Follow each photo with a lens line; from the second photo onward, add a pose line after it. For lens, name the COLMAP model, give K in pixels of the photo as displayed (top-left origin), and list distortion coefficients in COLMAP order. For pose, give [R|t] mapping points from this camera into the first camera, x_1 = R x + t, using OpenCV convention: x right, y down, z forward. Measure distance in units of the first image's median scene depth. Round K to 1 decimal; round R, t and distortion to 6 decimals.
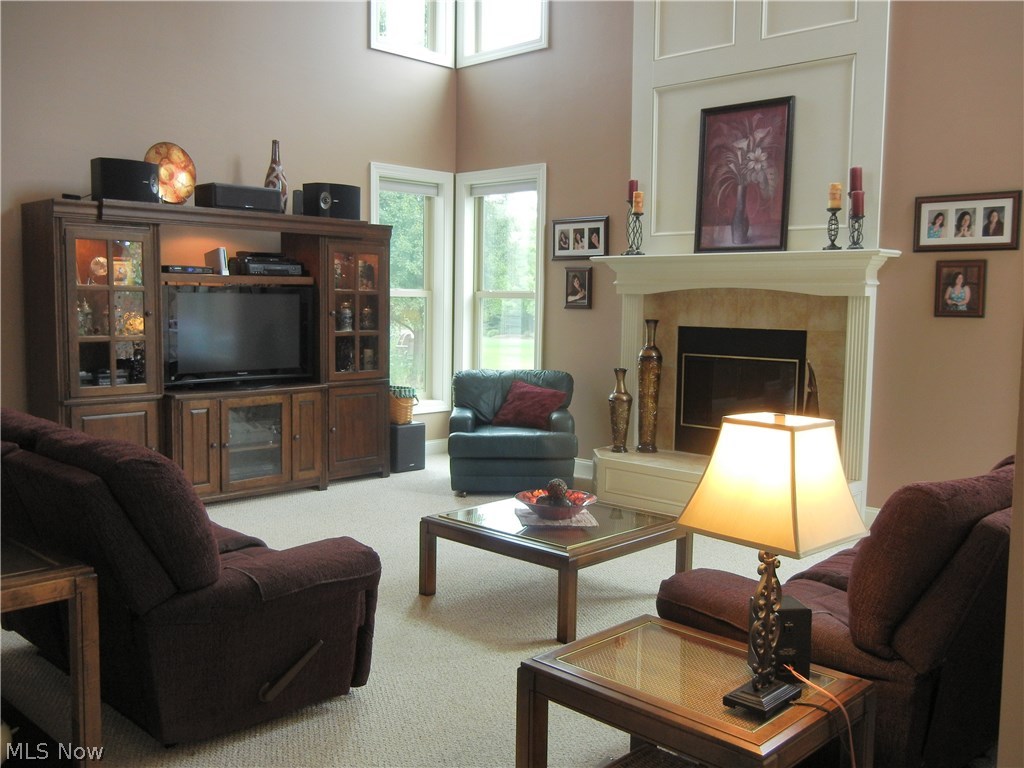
lens RADIAL K [[943.2, 0, 520.7], [0, 943.2, 383.8], [0, 0, 1]] dist [-0.005637, 0.005706]
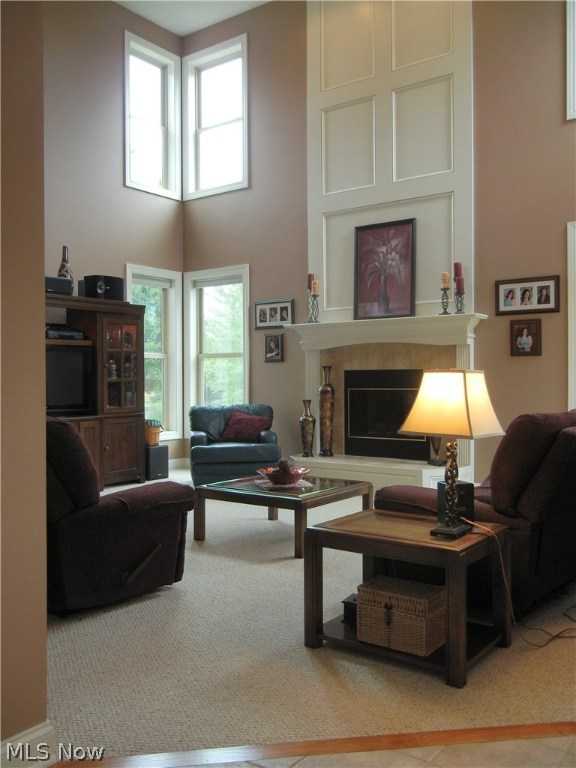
lens RADIAL K [[707.4, 0, 288.0], [0, 707.4, 384.0], [0, 0, 1]] dist [-0.005637, 0.005706]
pose [[0.991599, -0.020365, 0.127739, -0.065628], [0.030935, 0.996208, -0.081316, 0.049533], [-0.125599, 0.084585, 0.988469, -0.090682]]
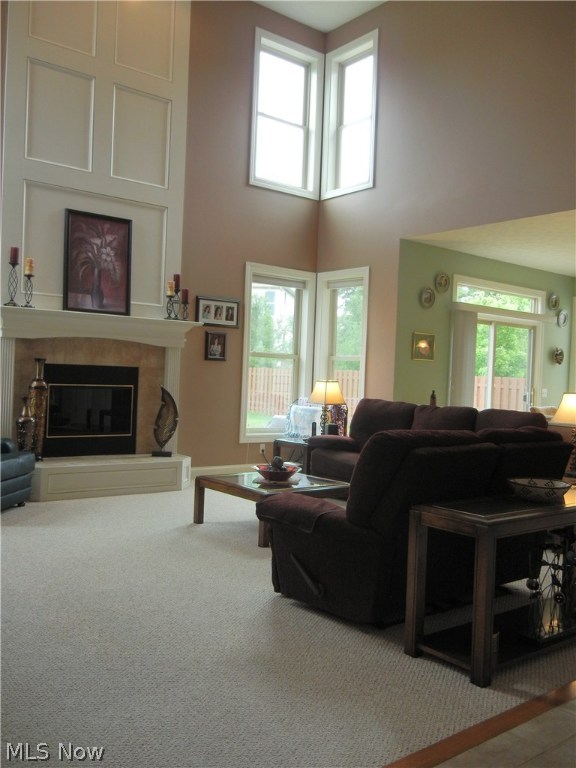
lens RADIAL K [[707.4, 0, 288.0], [0, 707.4, 384.0], [0, 0, 1]] dist [-0.005637, 0.005706]
pose [[0.150484, -0.020641, 0.988397, -0.792114], [0.052990, 0.998513, 0.012784, -0.027679], [-0.987191, 0.050452, 0.151354, 0.527216]]
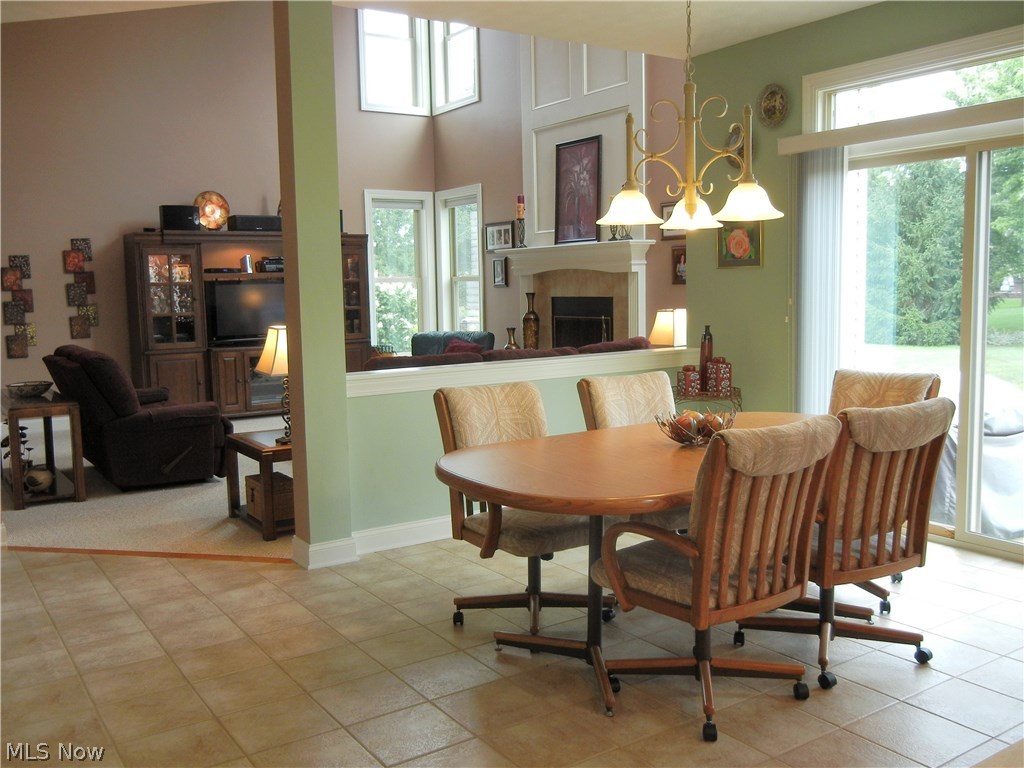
lens RADIAL K [[943.2, 0, 520.7], [0, 943.2, 383.8], [0, 0, 1]] dist [-0.005637, 0.005706]
pose [[0.976212, -0.011001, -0.216540, 0.442307], [0.014706, 0.999772, 0.015507, 0.048651], [0.216320, -0.018322, 0.976151, -0.412200]]
